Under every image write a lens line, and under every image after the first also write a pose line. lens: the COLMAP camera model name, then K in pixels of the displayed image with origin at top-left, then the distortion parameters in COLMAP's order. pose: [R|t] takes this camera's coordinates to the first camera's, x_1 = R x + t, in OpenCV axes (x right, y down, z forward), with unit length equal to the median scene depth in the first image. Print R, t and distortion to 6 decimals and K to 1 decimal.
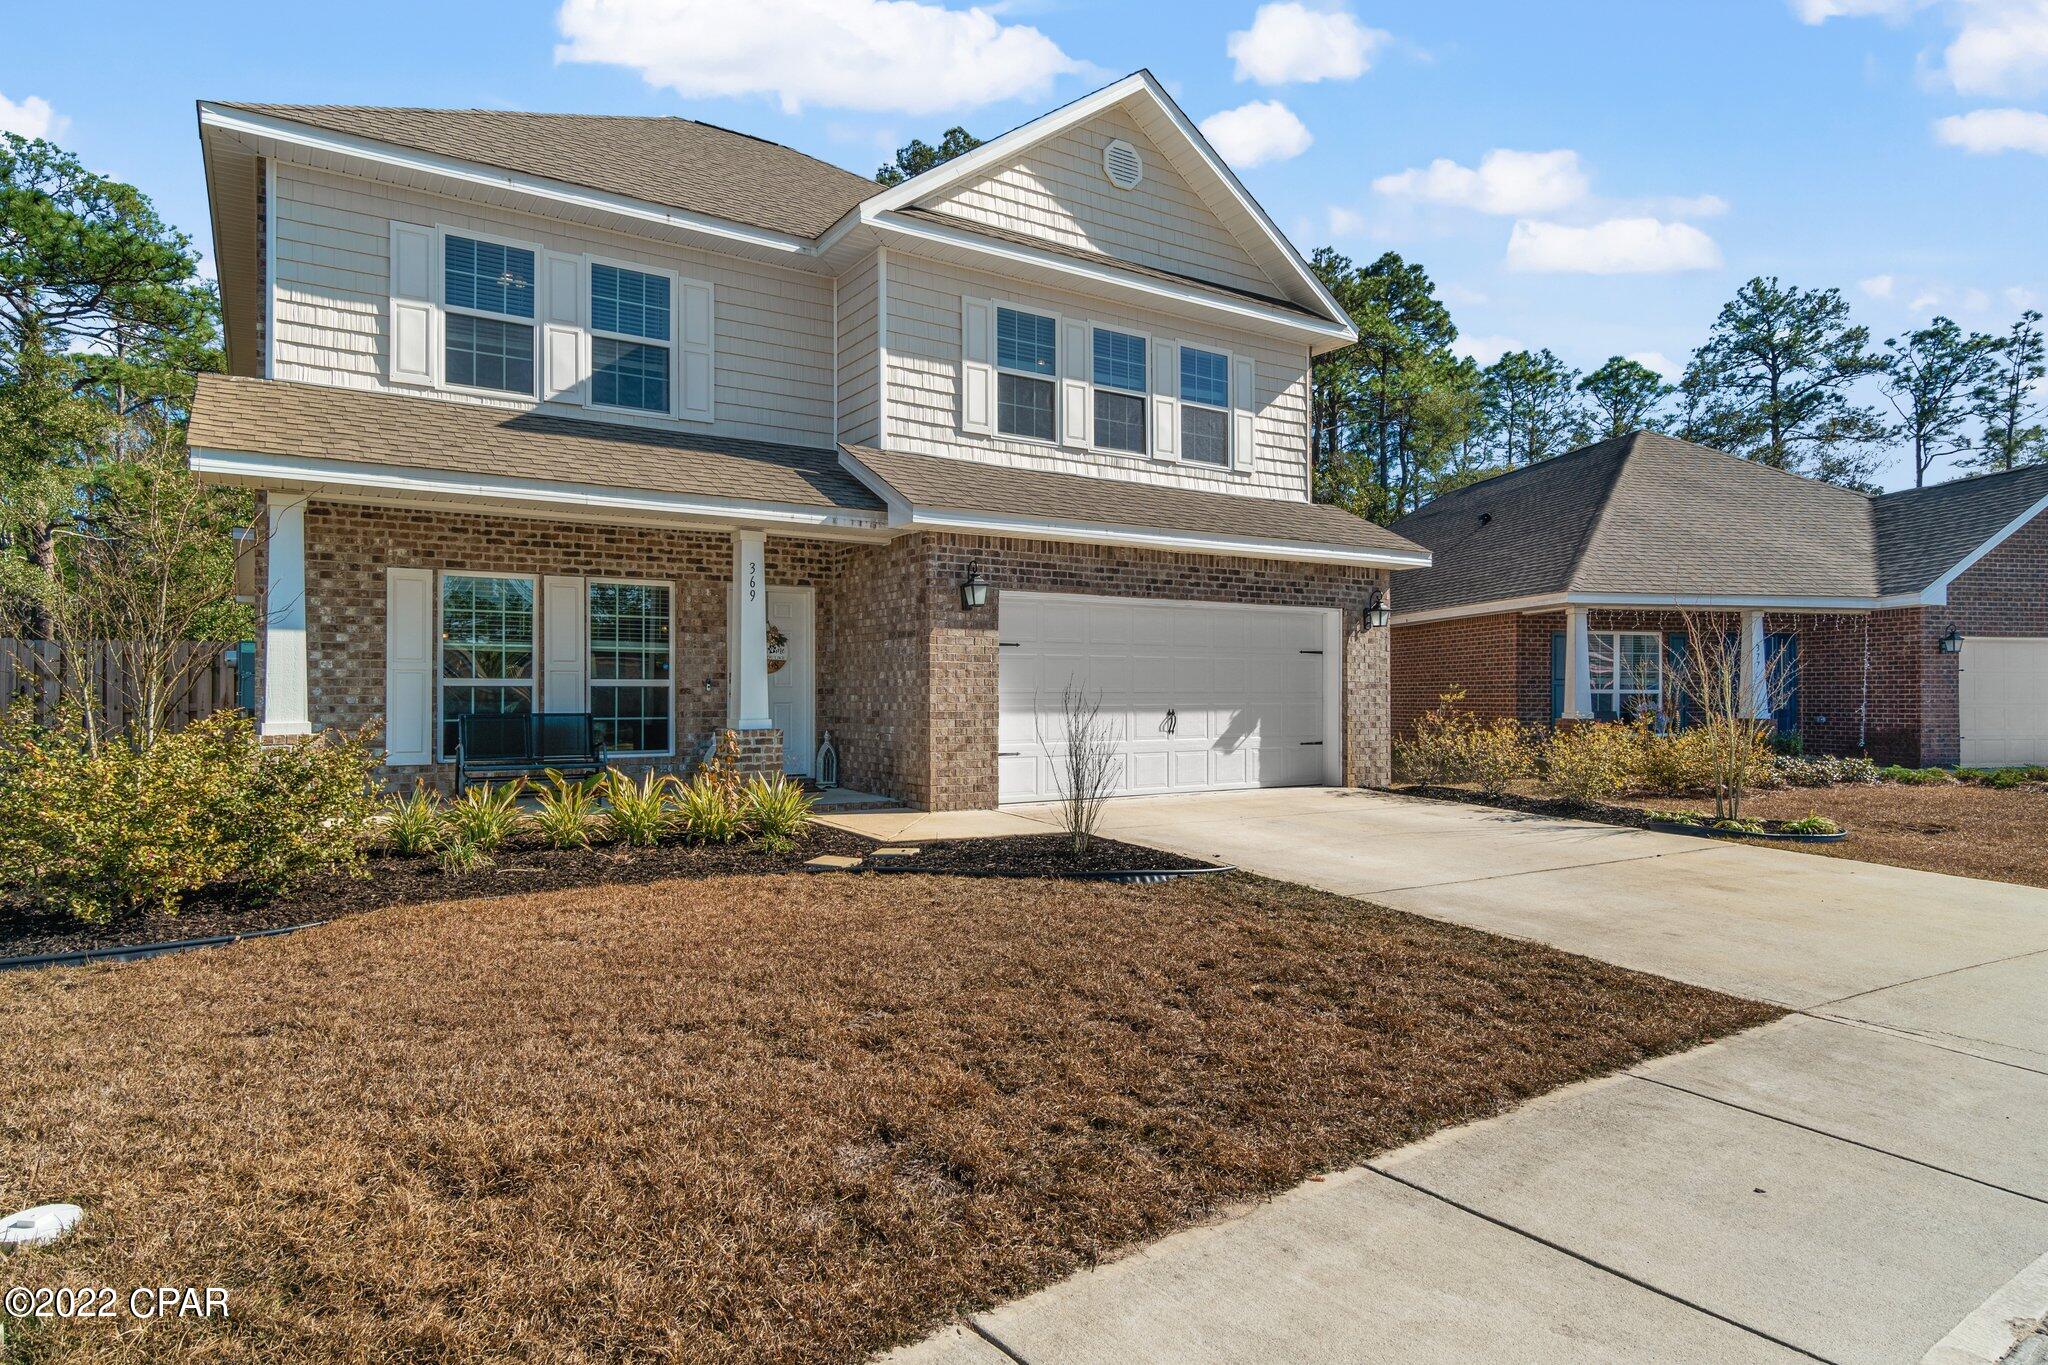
lens RADIAL K [[1172.7, 0, 1042.1], [0, 1172.7, 689.2], [0, 0, 1]] dist [-0.001335, -0.000432]
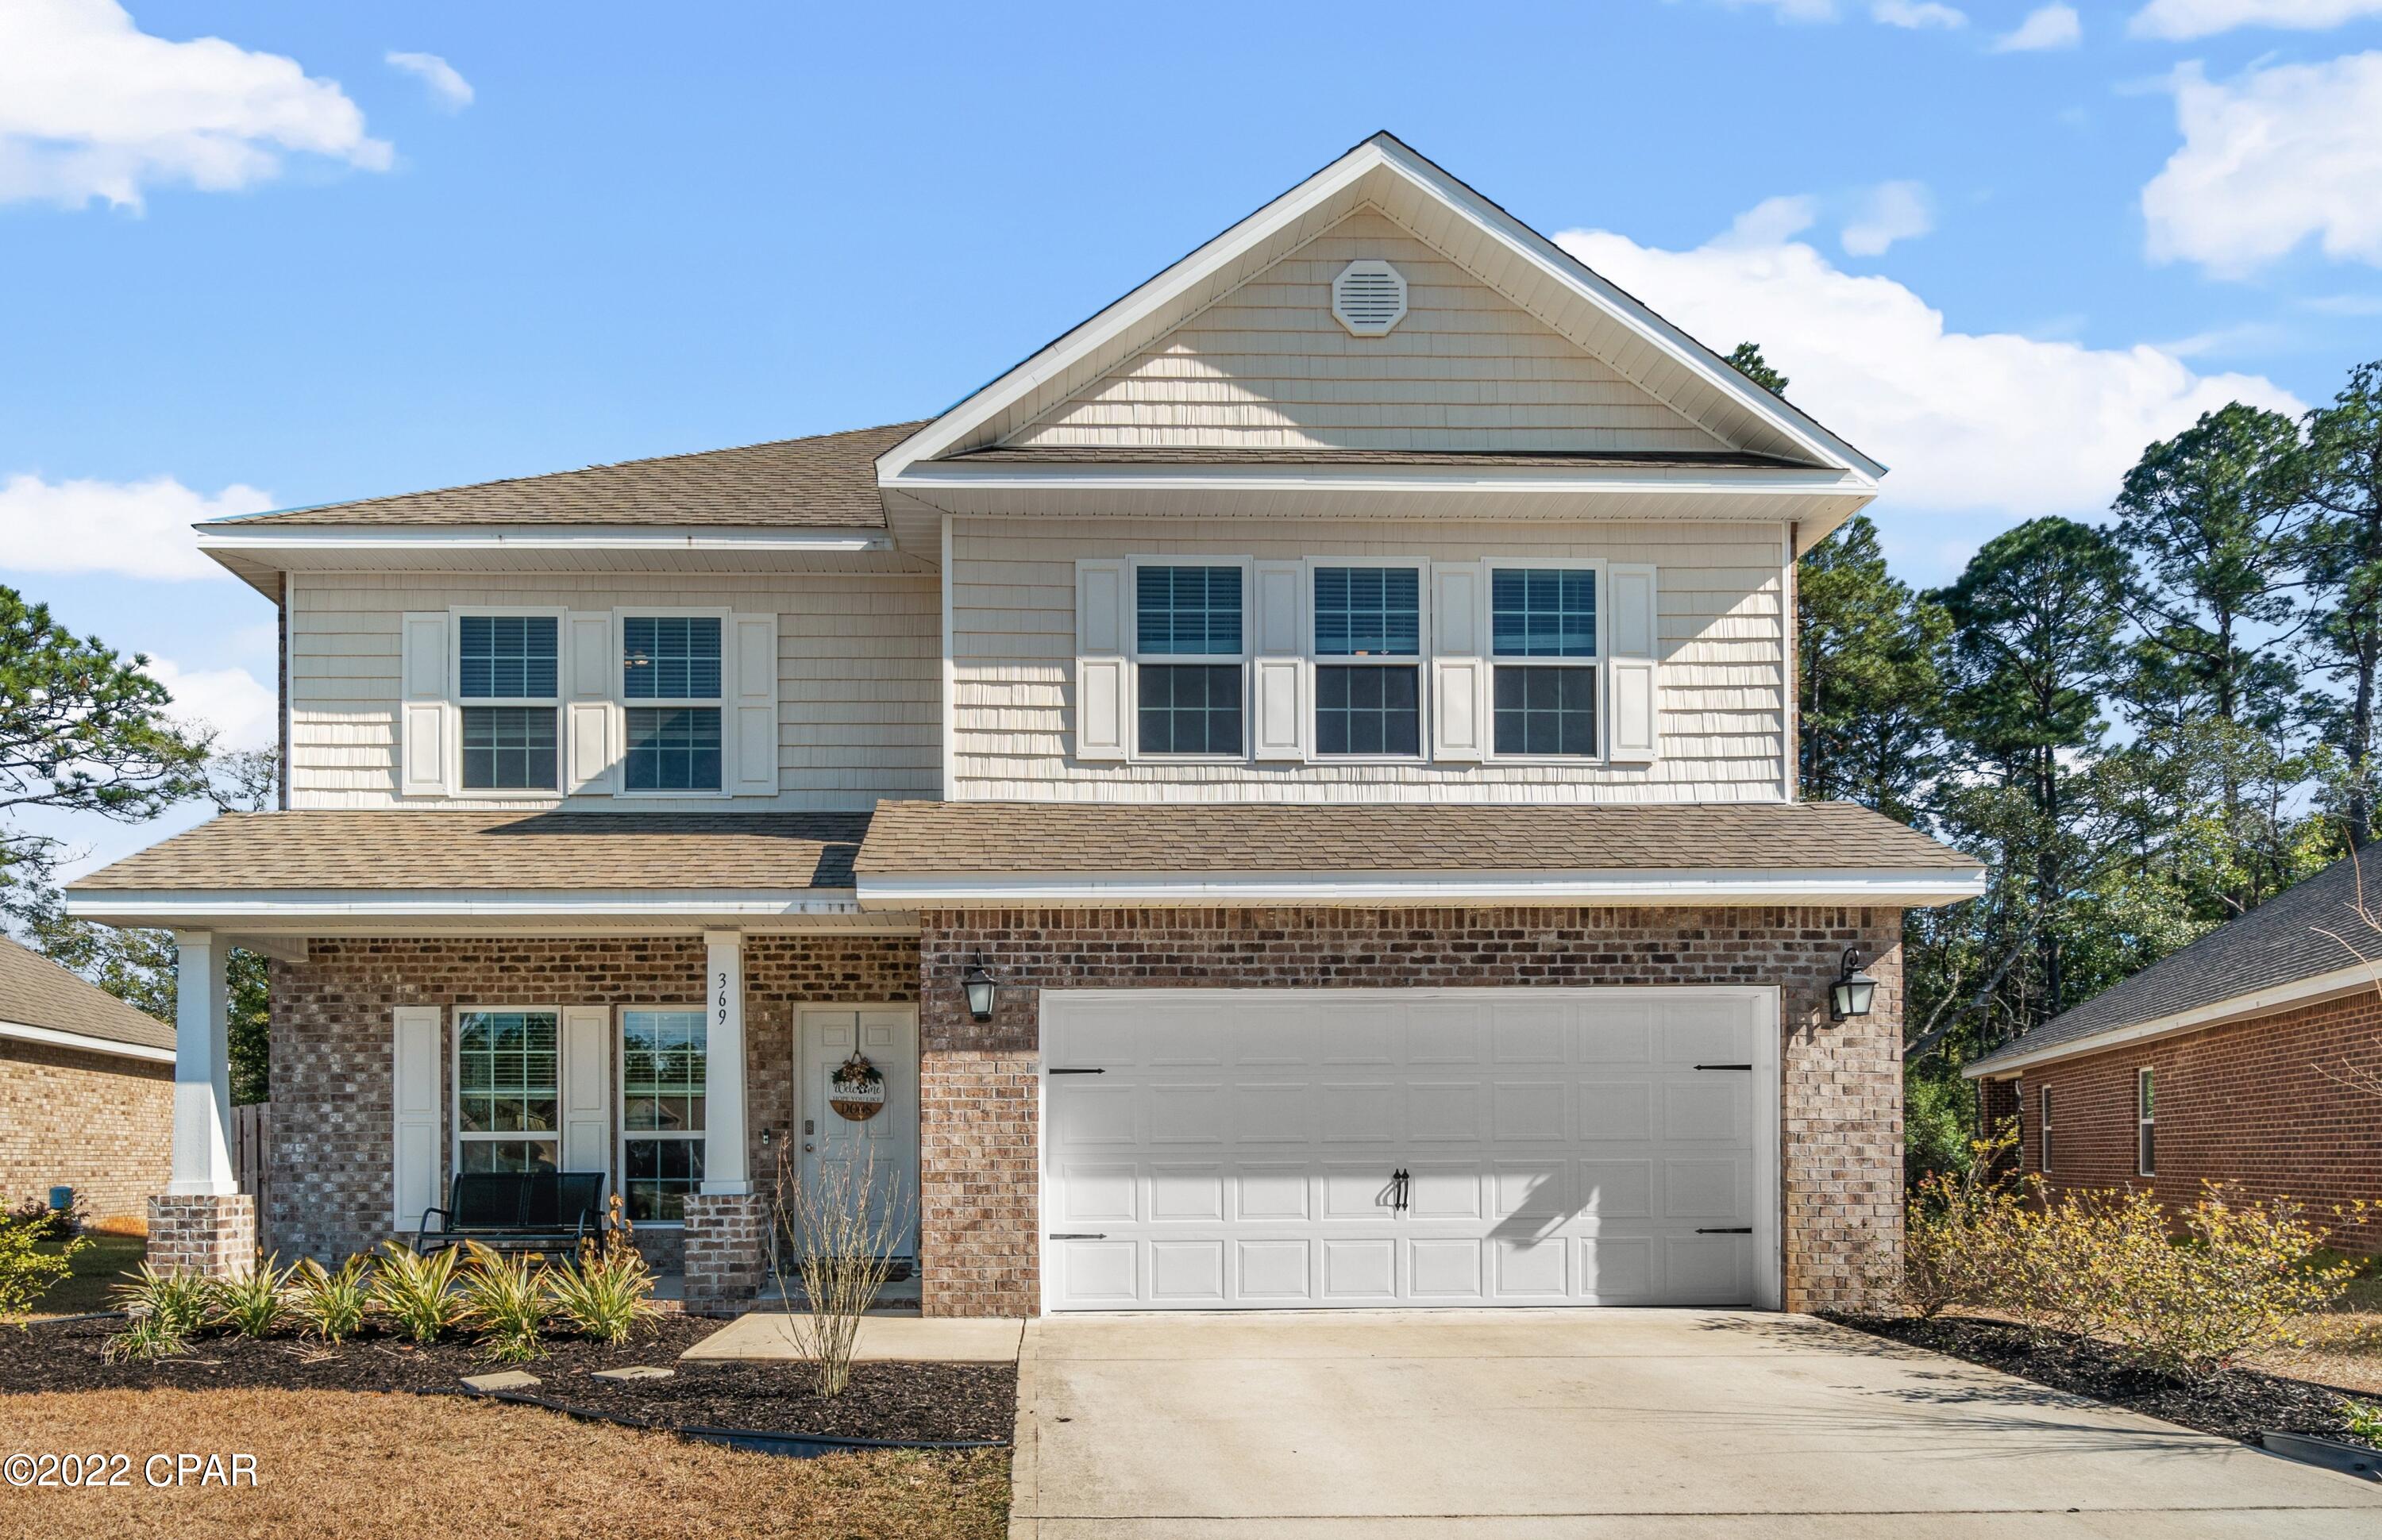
lens RADIAL K [[1487.8, 0, 1080.9], [0, 1487.8, 1148.3], [0, 0, 1]] dist [-0.006607, 0.001071]
pose [[0.848048, -0.005883, -0.529886, 0.410700], [0.007448, 0.999972, 0.000819, 0.004792], [0.529867, -0.004641, 0.848068, 0.283715]]
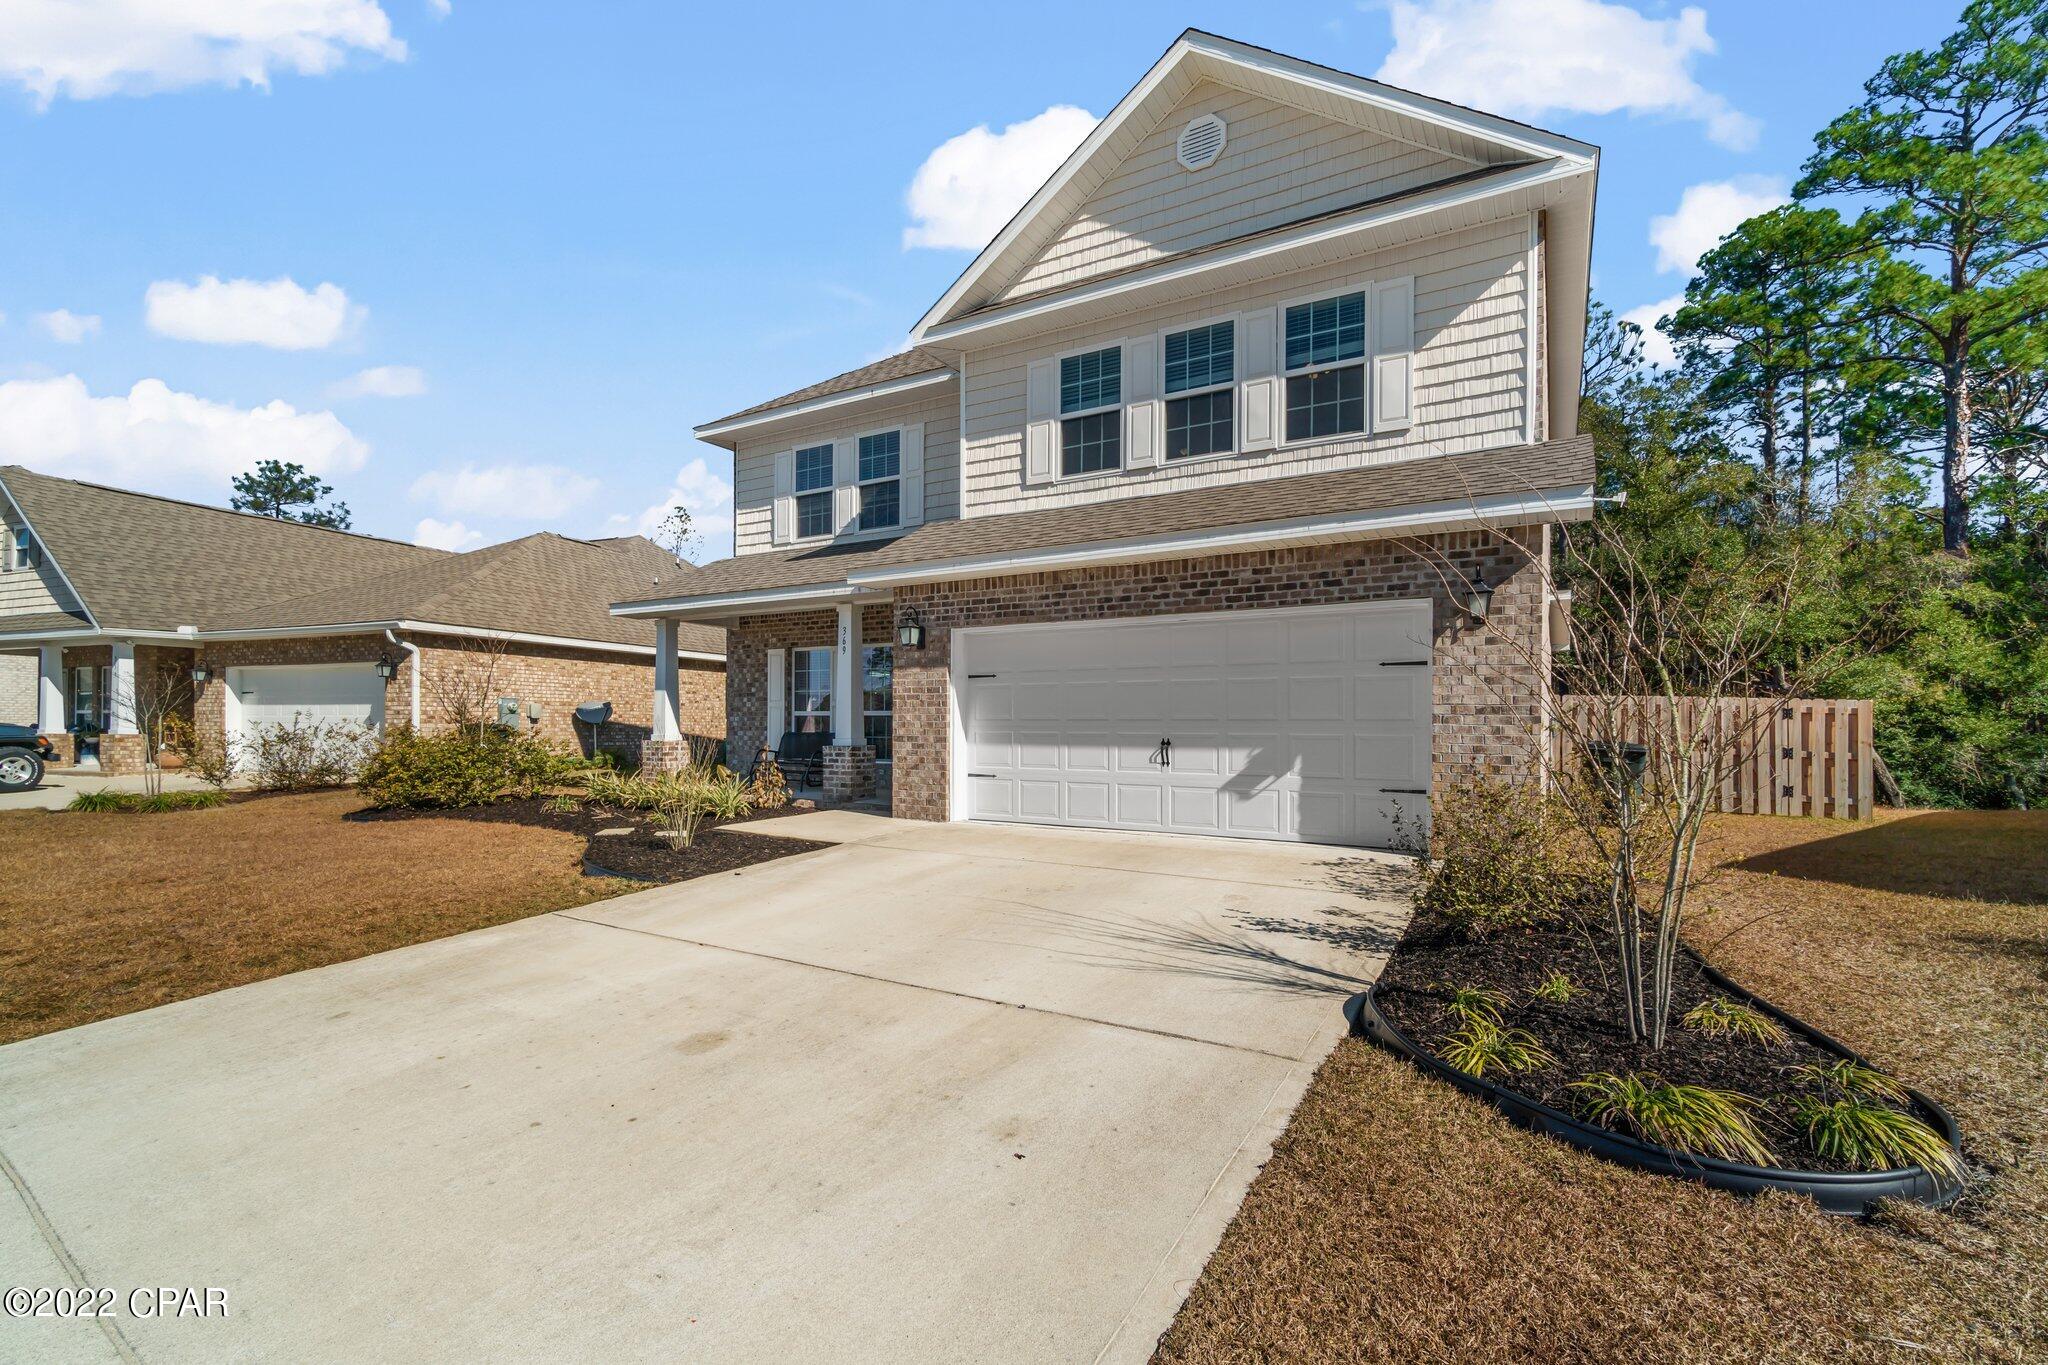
lens RADIAL K [[897.6, 0, 1034.4], [0, 897.6, 719.6], [0, 0, 1]] dist [0.000865, 0.000278]
pose [[0.441373, 0.000297, -0.897323, 0.739838], [0.001495, 0.999998, 0.001066, 0.001883], [0.897322, -0.001812, 0.441372, 0.662762]]
